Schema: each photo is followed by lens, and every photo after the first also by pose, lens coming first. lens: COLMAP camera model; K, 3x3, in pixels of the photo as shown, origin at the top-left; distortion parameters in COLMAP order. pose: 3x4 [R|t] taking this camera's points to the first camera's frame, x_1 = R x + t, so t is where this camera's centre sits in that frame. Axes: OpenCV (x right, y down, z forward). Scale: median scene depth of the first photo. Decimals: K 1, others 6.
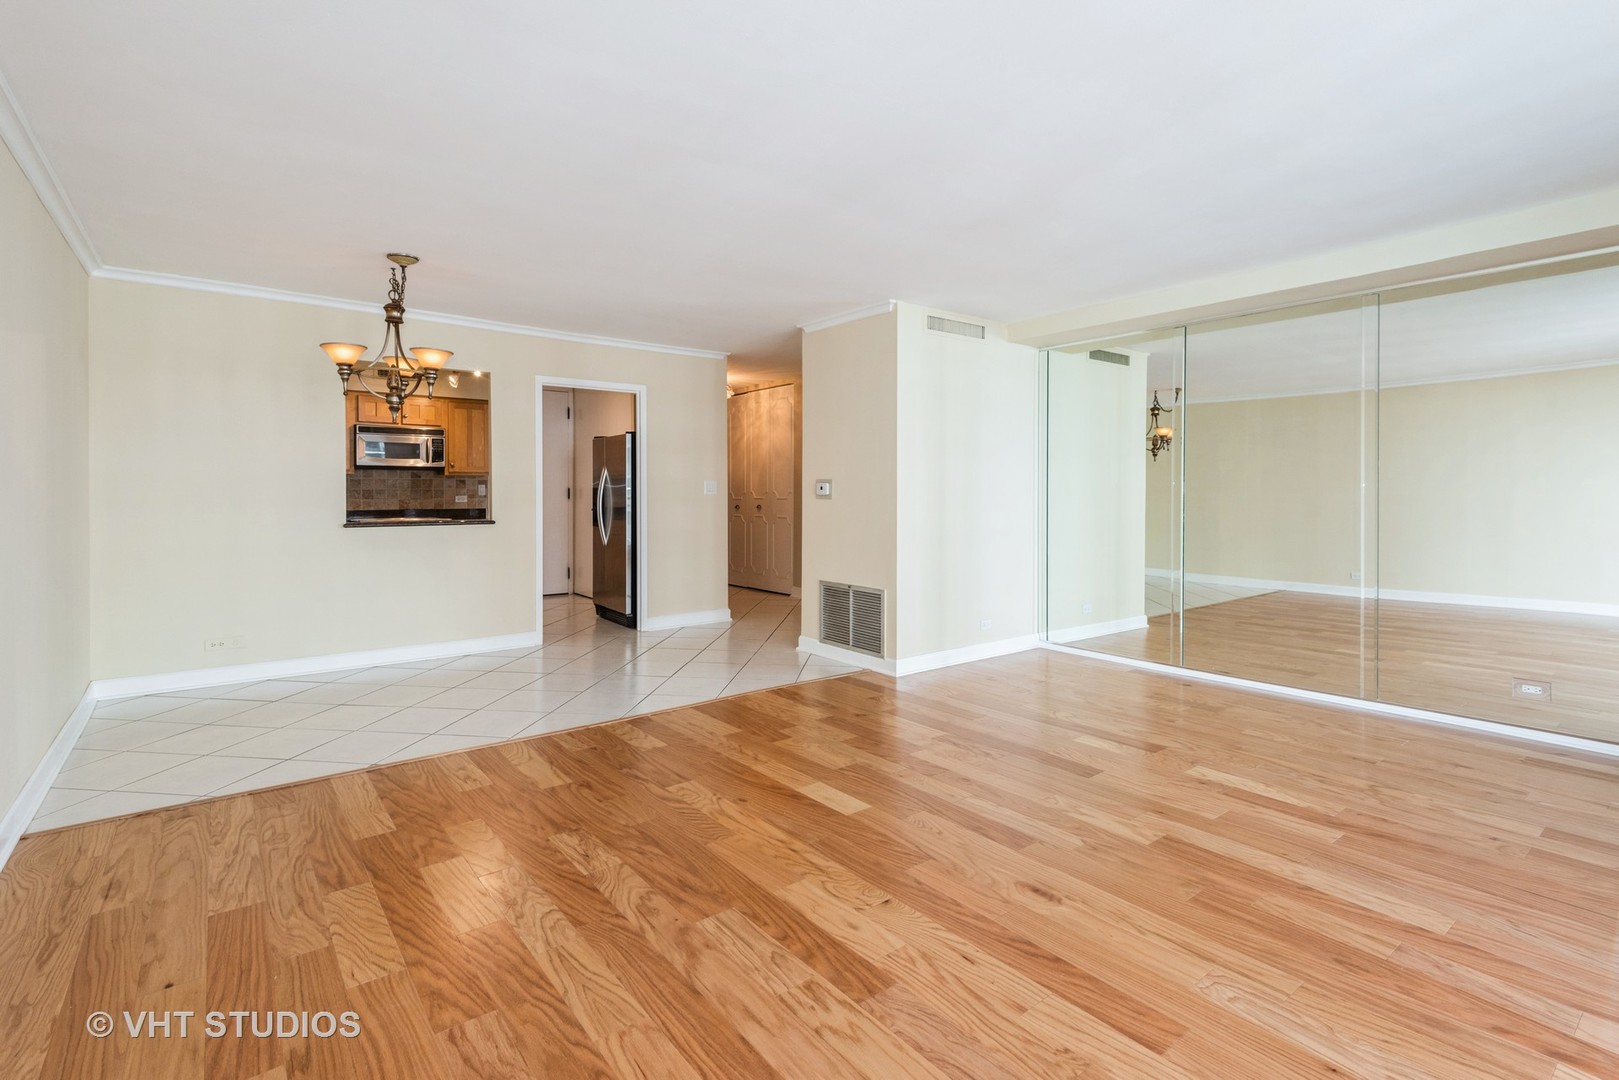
lens RADIAL K [[750.8, 0, 805.4], [0, 750.8, 498.2], [0, 0, 1]] dist [-0.001239, -0.000303]
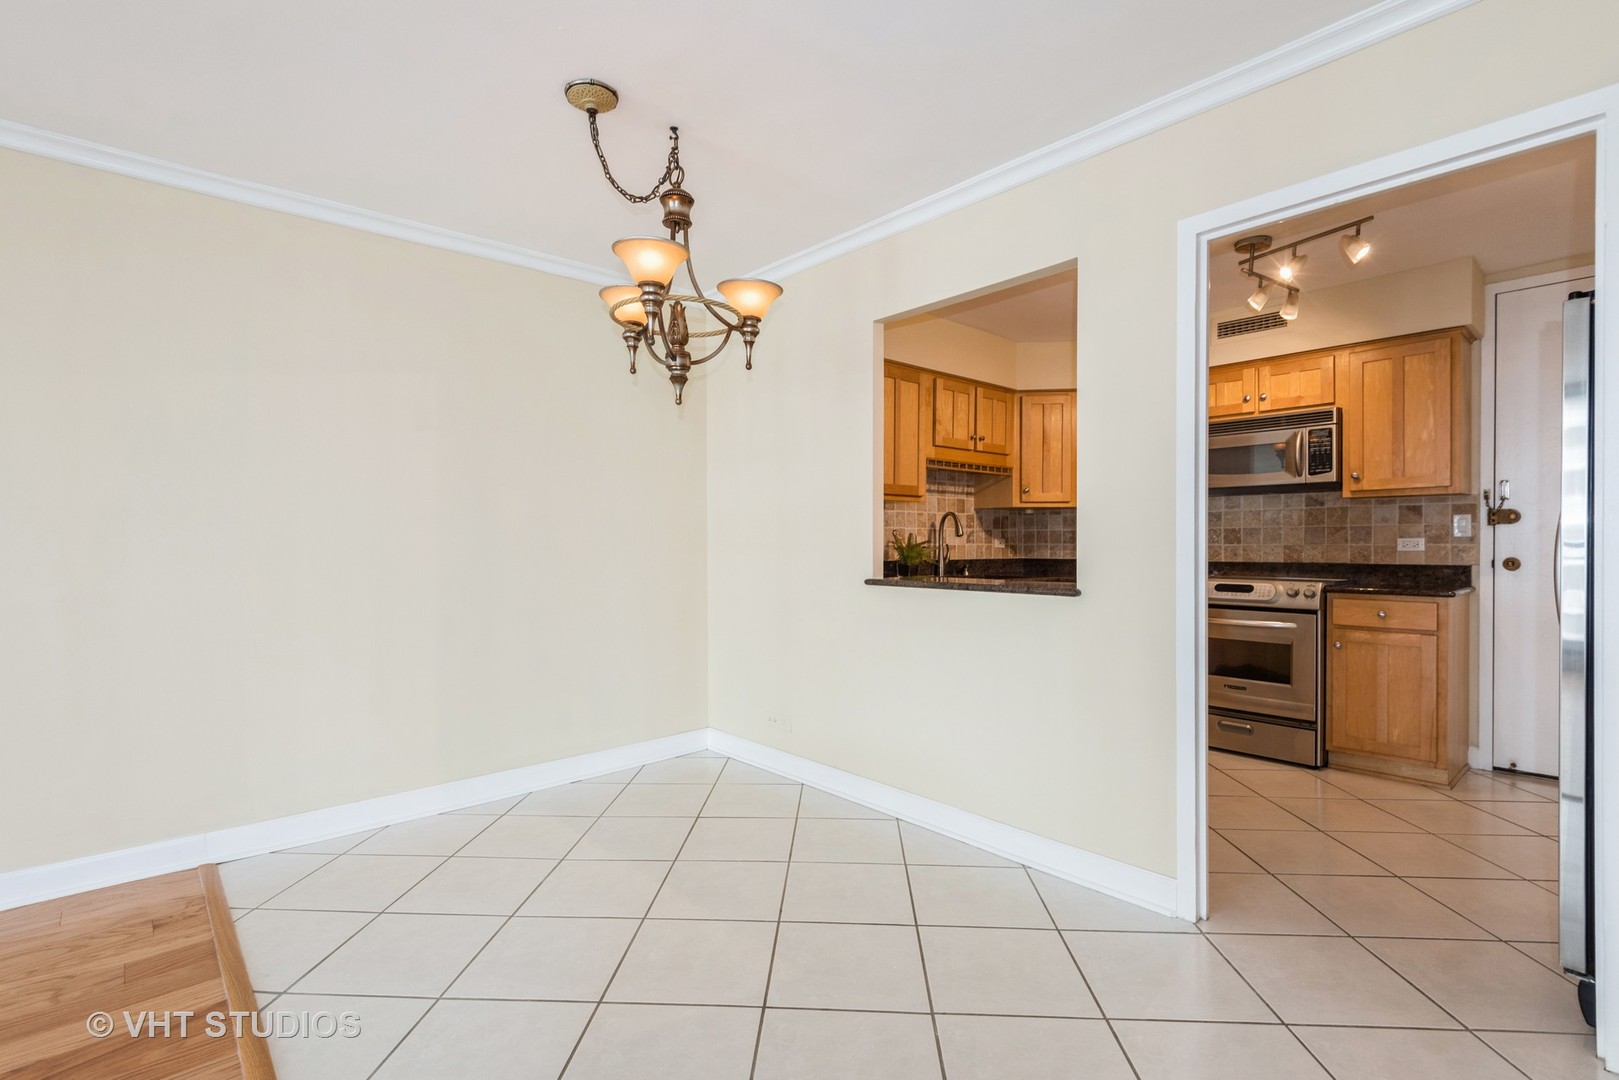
lens RADIAL K [[750.8, 0, 809.6], [0, 750.8, 545.9], [0, 0, 1]] dist [-0.001239, -0.000303]
pose [[0.071916, 0.000562, -0.997411, 0.011016], [-0.004689, 0.999989, 0.000225, 0.004187], [0.997400, 0.004661, 0.071918, 0.595178]]
